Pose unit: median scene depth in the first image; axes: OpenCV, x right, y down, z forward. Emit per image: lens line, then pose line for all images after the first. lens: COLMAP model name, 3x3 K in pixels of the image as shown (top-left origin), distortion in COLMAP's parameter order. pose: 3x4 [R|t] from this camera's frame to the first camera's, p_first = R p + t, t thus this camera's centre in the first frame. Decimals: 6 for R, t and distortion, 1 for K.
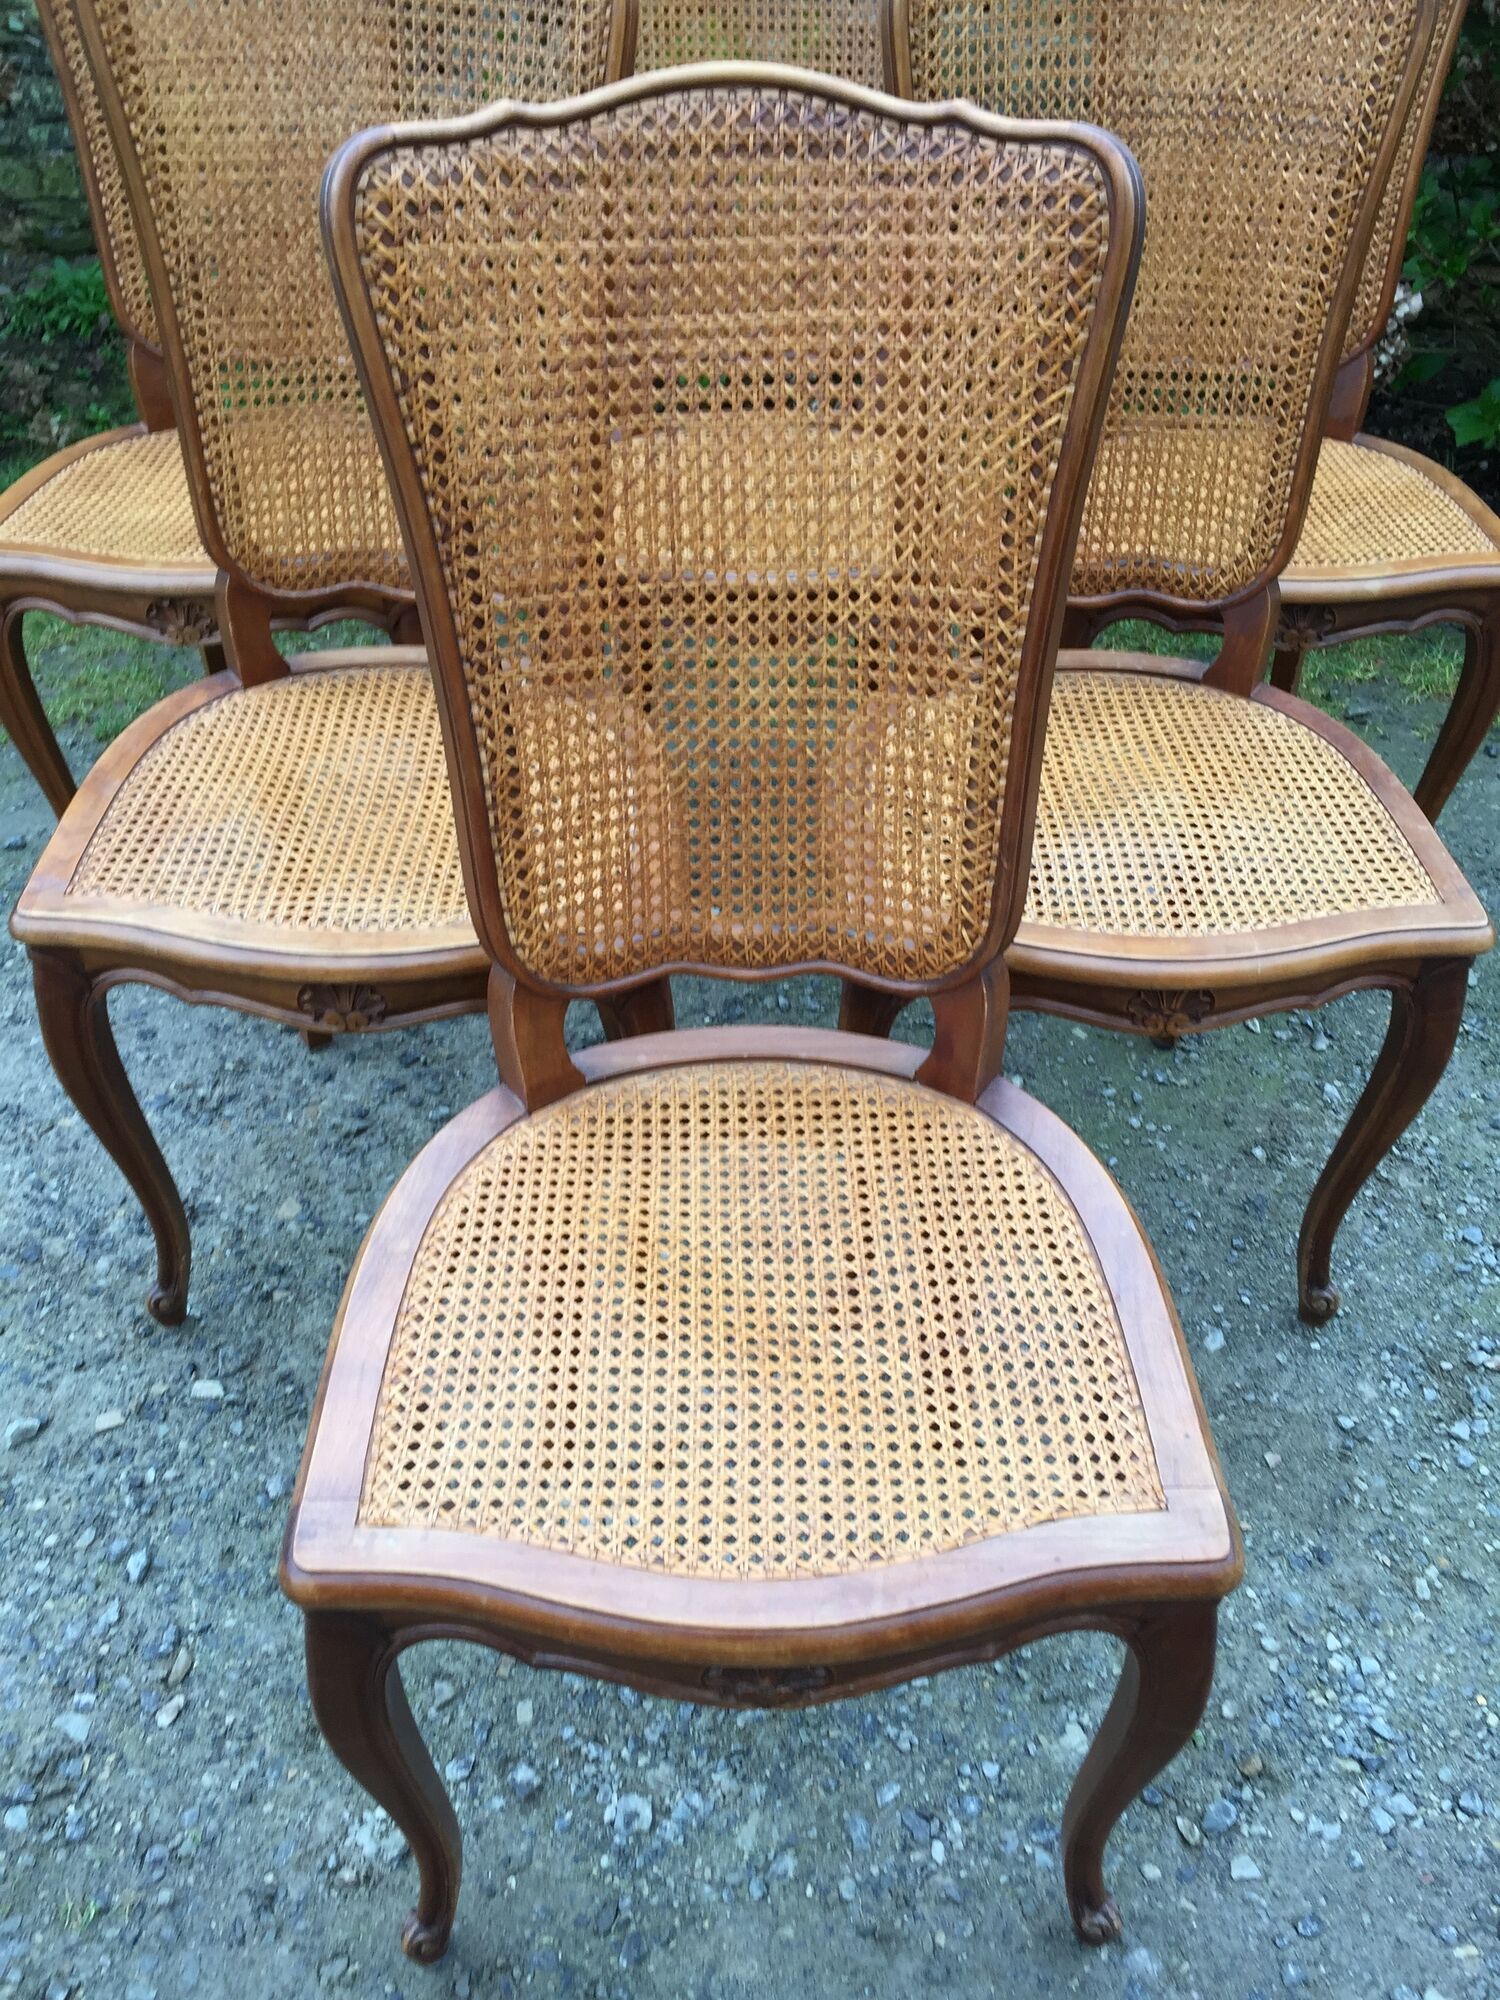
lens RADIAL K [[1727.1, 0, 720.4], [0, 1727.1, 1008.3], [0, 0, 1]] dist [0.067189, -0.085167]
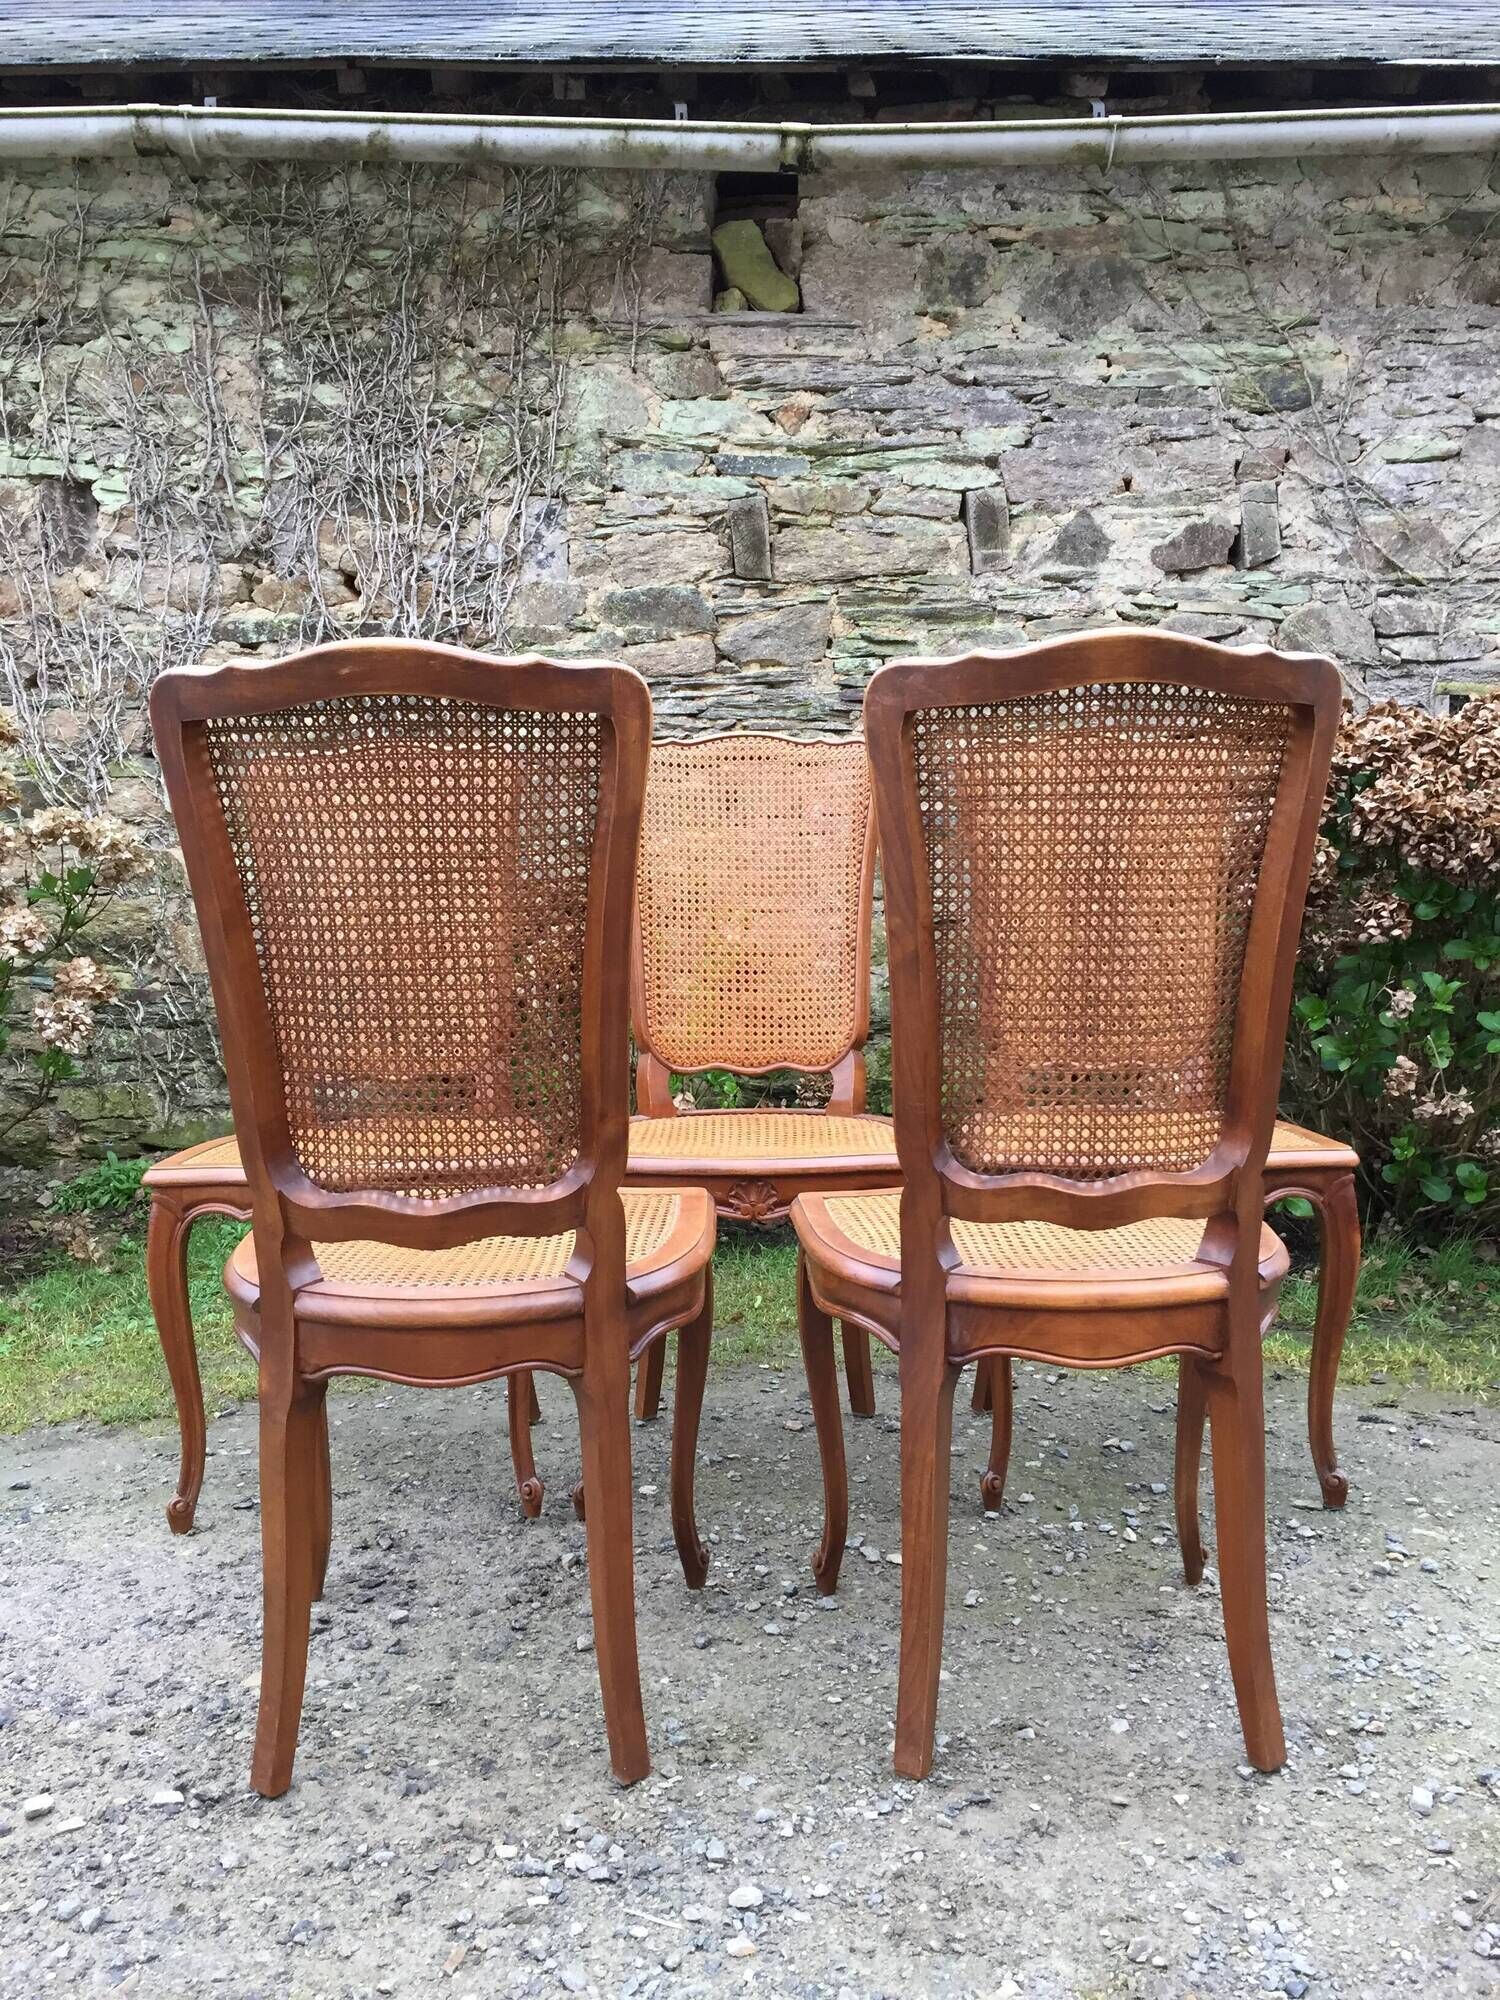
lens RADIAL K [[1716.2, 0, 750.0], [0, 1716.2, 1002.3], [0, 0, 1]] dist [0.084068, -0.113875]
pose [[0.998133, -0.026096, 0.055218, 0.008416], [0.052840, 0.822374, -0.566488, 0.467849], [-0.030627, 0.568348, 0.822218, -0.149546]]
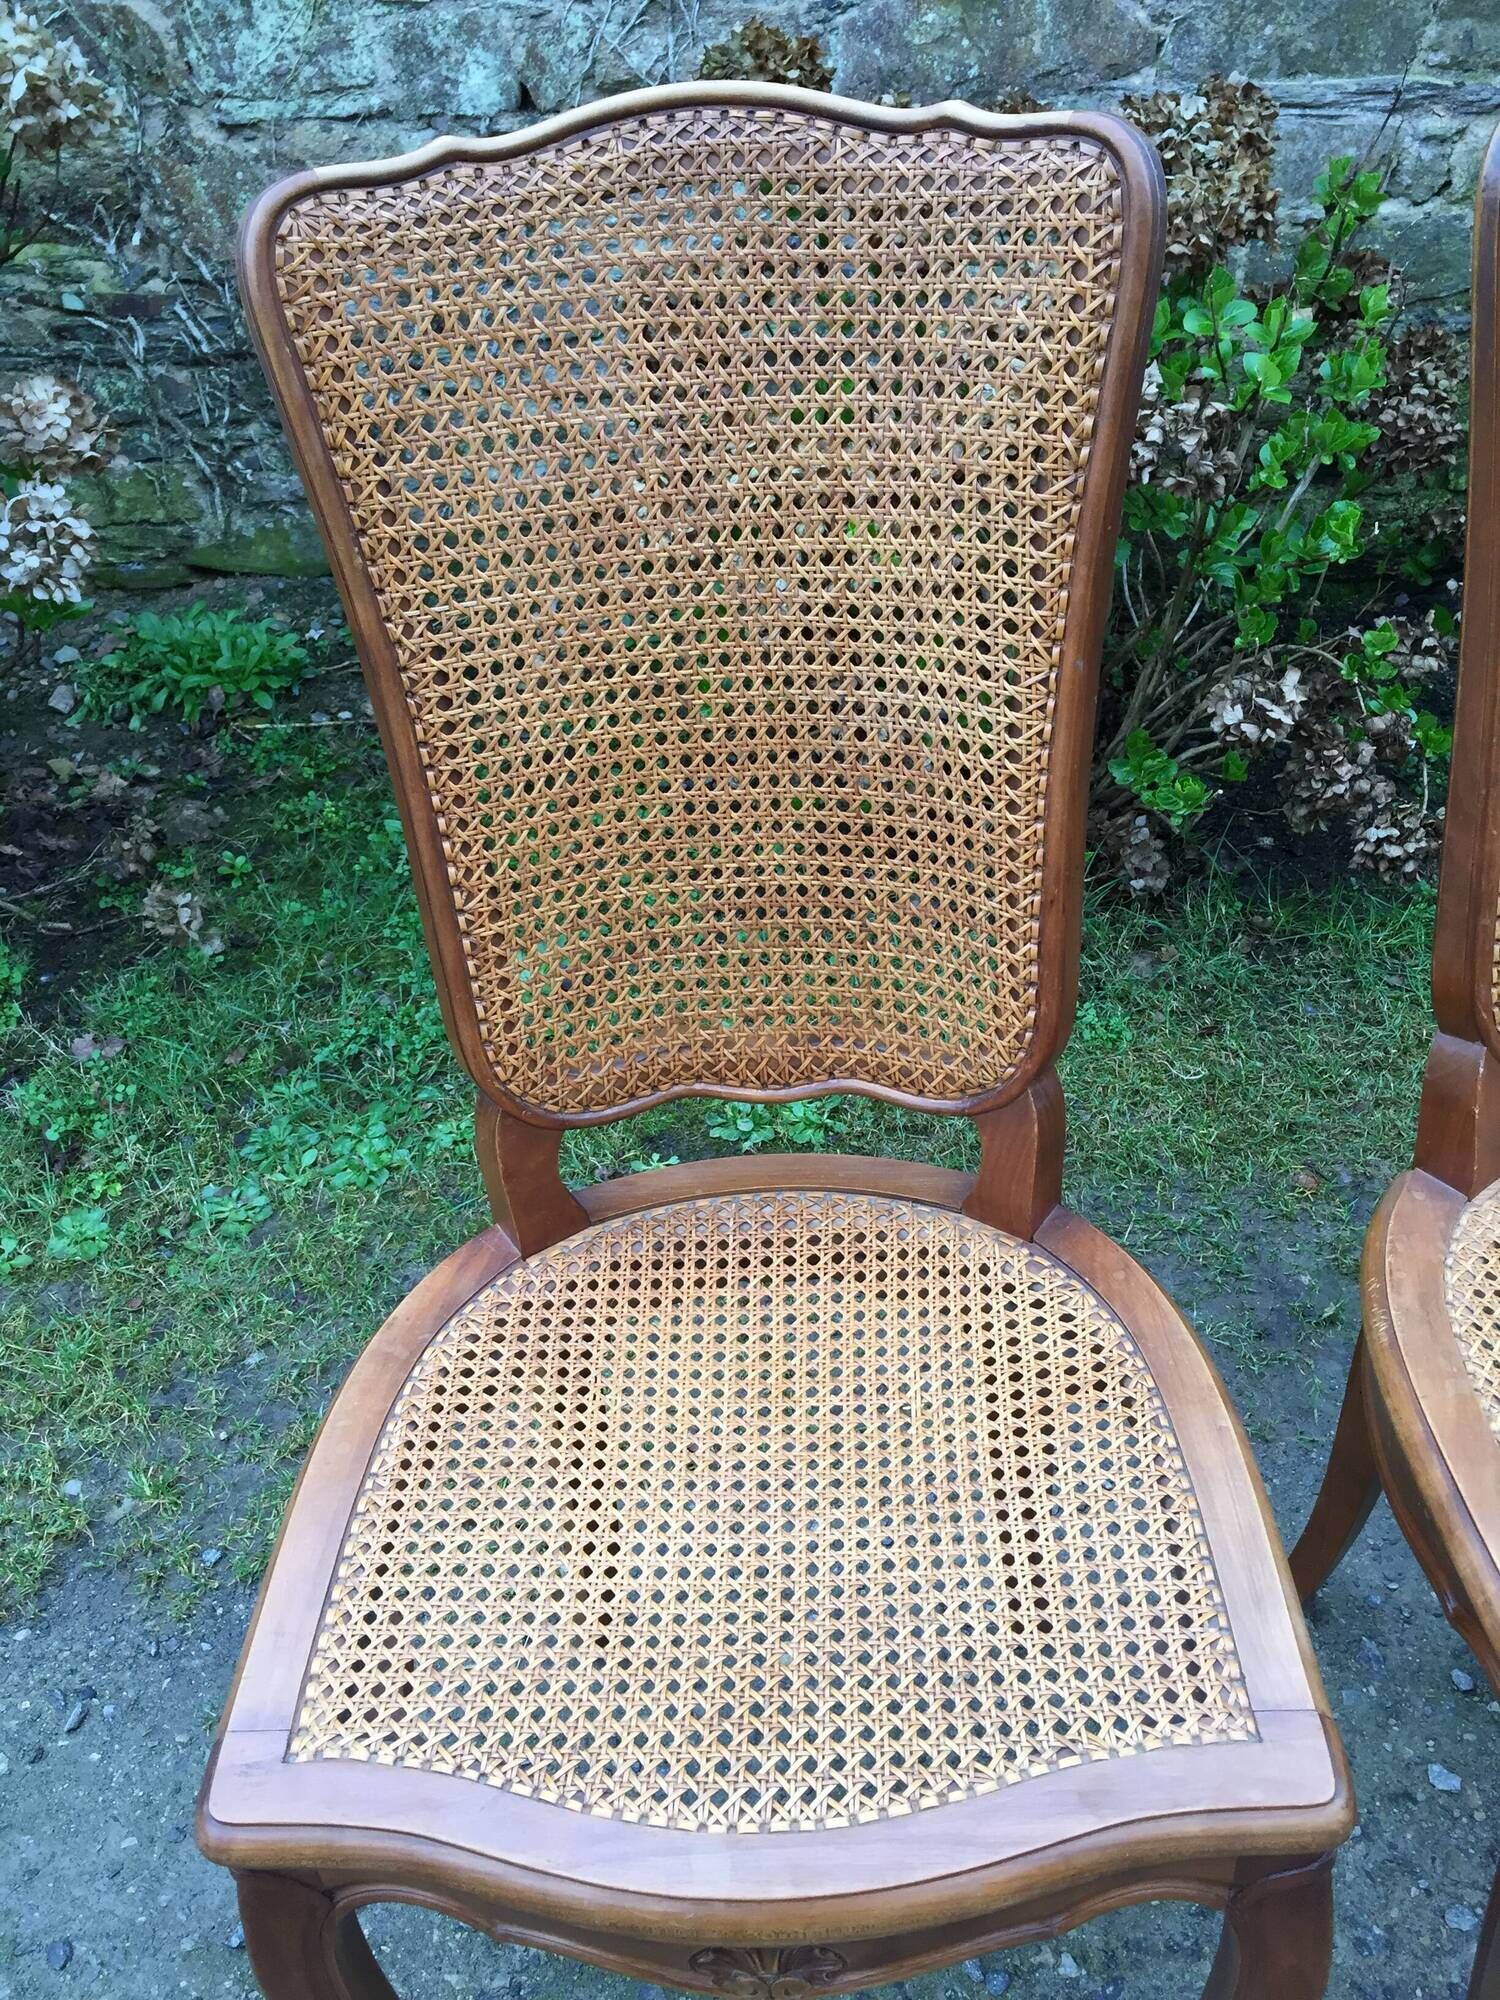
lens RADIAL K [[1716.2, 0, 756.9], [0, 1716.2, 1011.1], [0, 0, 1]] dist [0.084068, -0.113875]
pose [[0.997208, -0.072351, 0.018483, -0.366772], [0.072906, 0.996846, -0.031335, -0.534420], [-0.016157, 0.032595, 0.999338, 0.698361]]
